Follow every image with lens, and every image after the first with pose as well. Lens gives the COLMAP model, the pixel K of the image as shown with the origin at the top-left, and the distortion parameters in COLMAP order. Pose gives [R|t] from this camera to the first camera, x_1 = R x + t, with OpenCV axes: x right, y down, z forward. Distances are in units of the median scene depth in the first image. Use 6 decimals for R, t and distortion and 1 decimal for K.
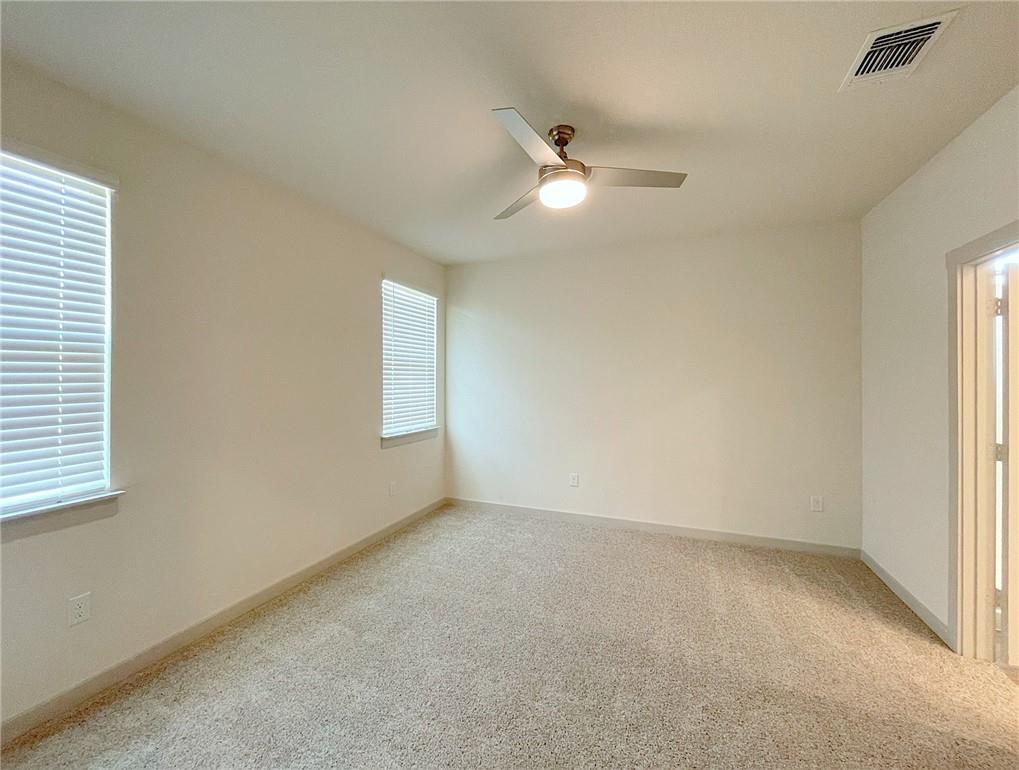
lens RADIAL K [[410.7, 0, 517.1], [0, 410.7, 380.5], [0, 0, 1]] dist [0.005681, -0.001921]
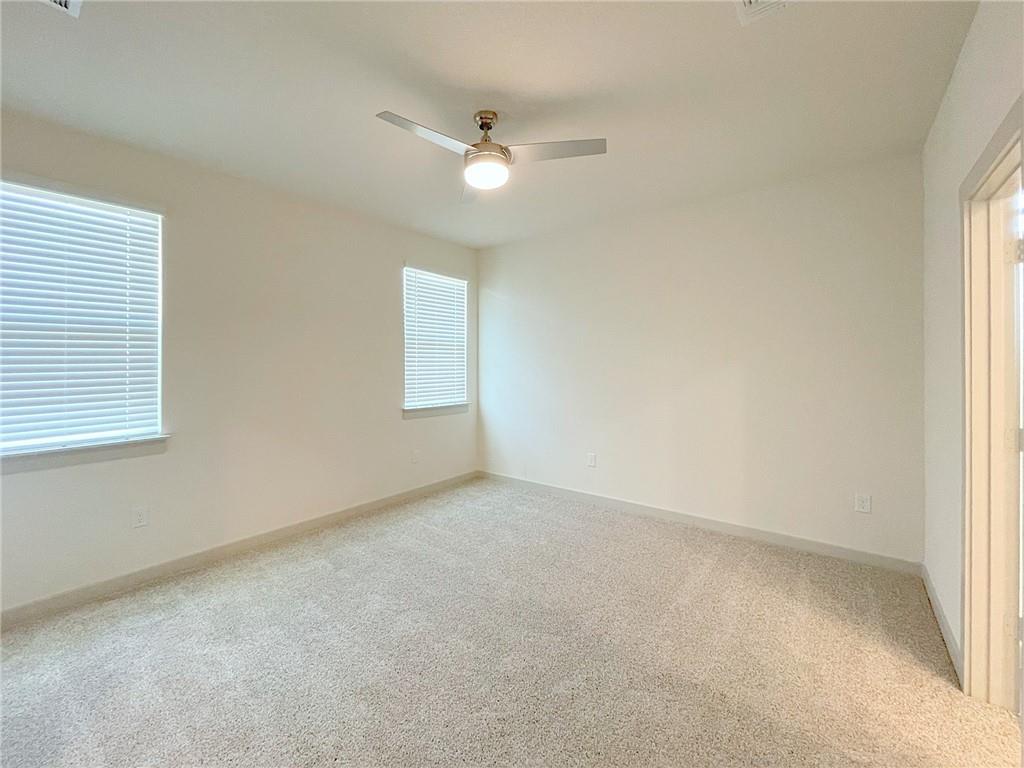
lens RADIAL K [[424.6, 0, 522.2], [0, 424.6, 364.9], [0, 0, 1]] dist [0.000239, -0.000205]
pose [[0.959935, -0.001626, -0.280218, 0.383115], [0.001434, 0.999999, -0.000891, 0.025887], [0.280219, 0.000453, 0.959936, -0.015657]]
